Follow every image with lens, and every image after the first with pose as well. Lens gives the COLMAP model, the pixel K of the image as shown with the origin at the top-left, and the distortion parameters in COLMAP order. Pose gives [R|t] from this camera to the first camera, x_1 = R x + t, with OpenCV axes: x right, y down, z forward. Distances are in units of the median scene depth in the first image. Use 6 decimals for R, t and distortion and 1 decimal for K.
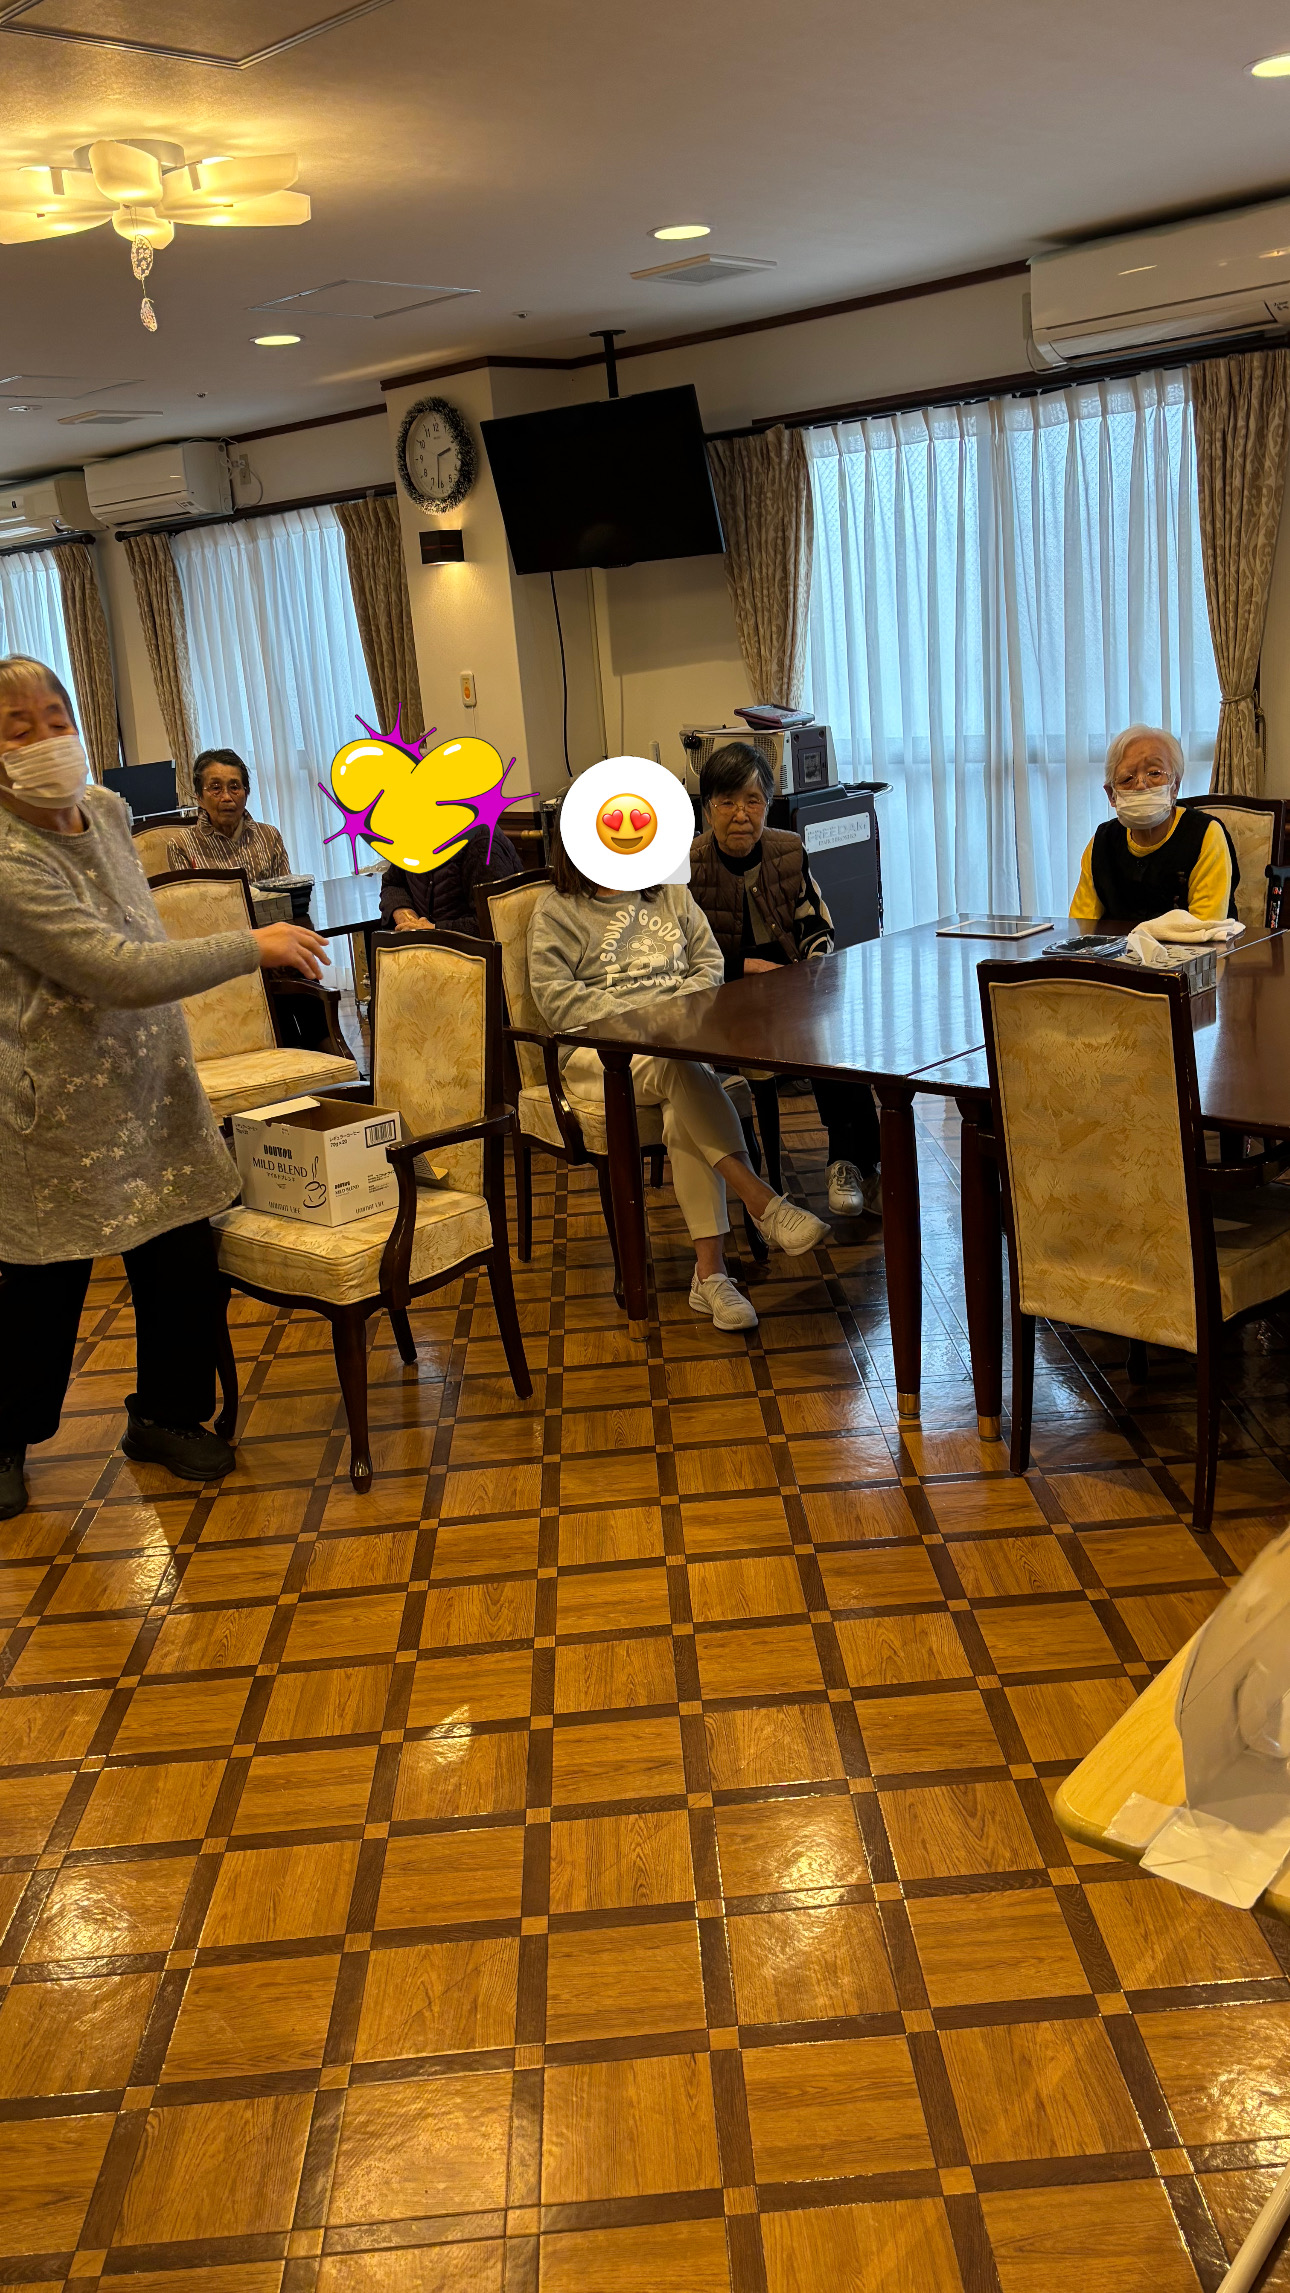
lens RADIAL K [[1812.1, 0, 645.0], [0, 1812.1, 1146.5], [0, 0, 1]] dist [0.003142, -0.001056]
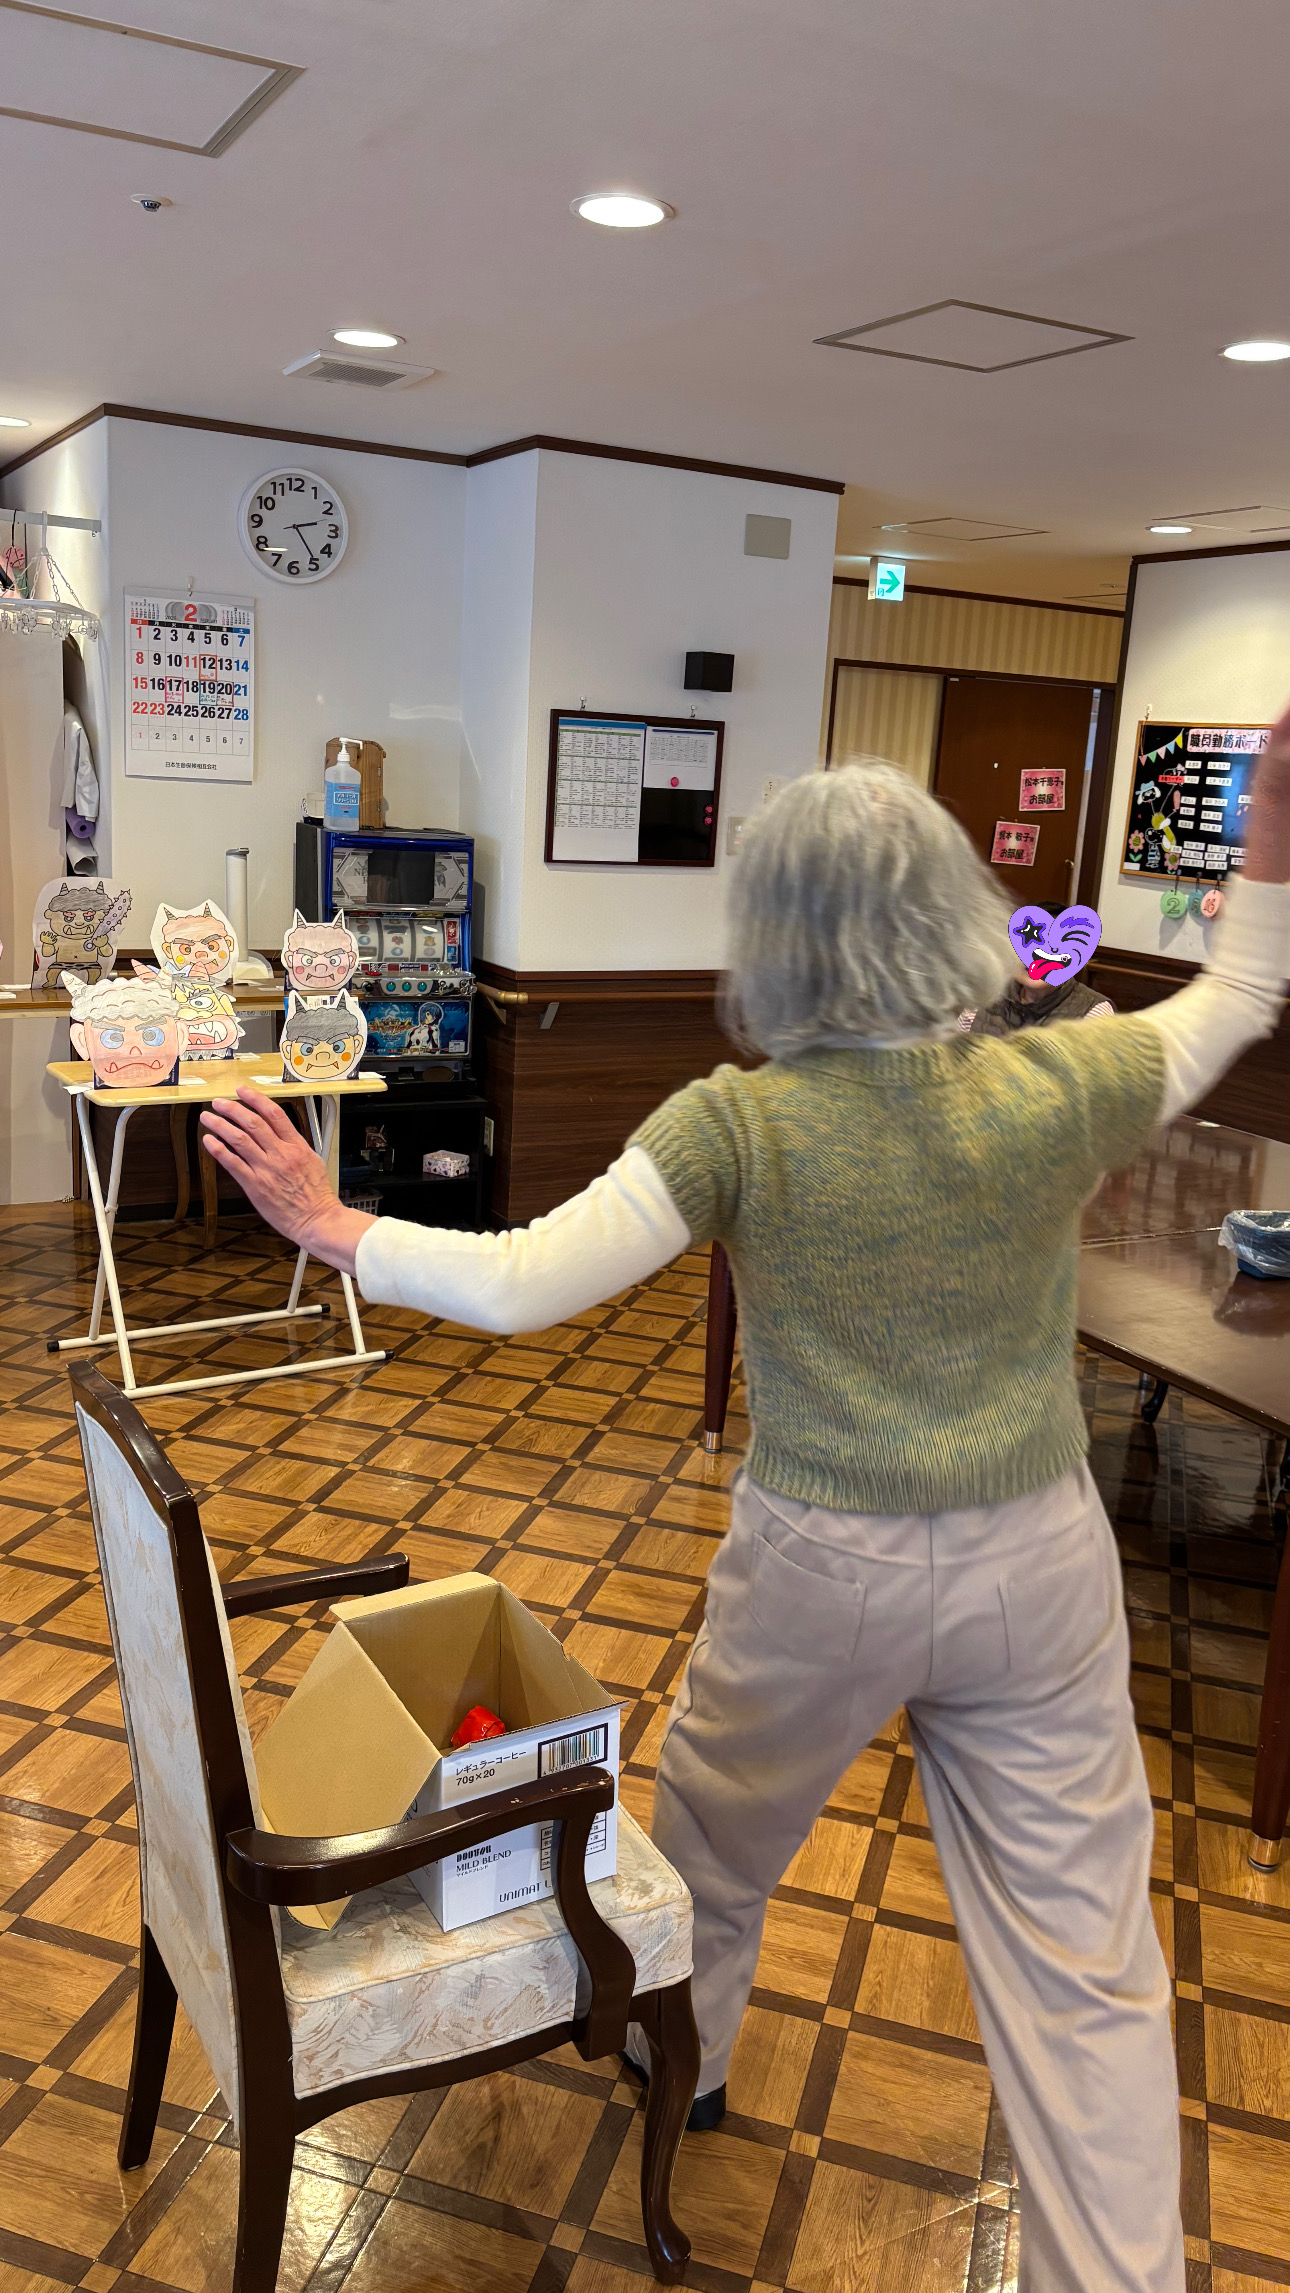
lens RADIAL K [[1740.3, 0, 645.0], [0, 1740.3, 1146.5], [0, 0, 1]] dist [0.002281, -0.003856]
pose [[-0.949330, -0.047529, 0.310666, -0.630284], [0.101100, 0.889772, 0.445066, -0.476890], [-0.297576, 0.453923, -0.839882, 1.780566]]
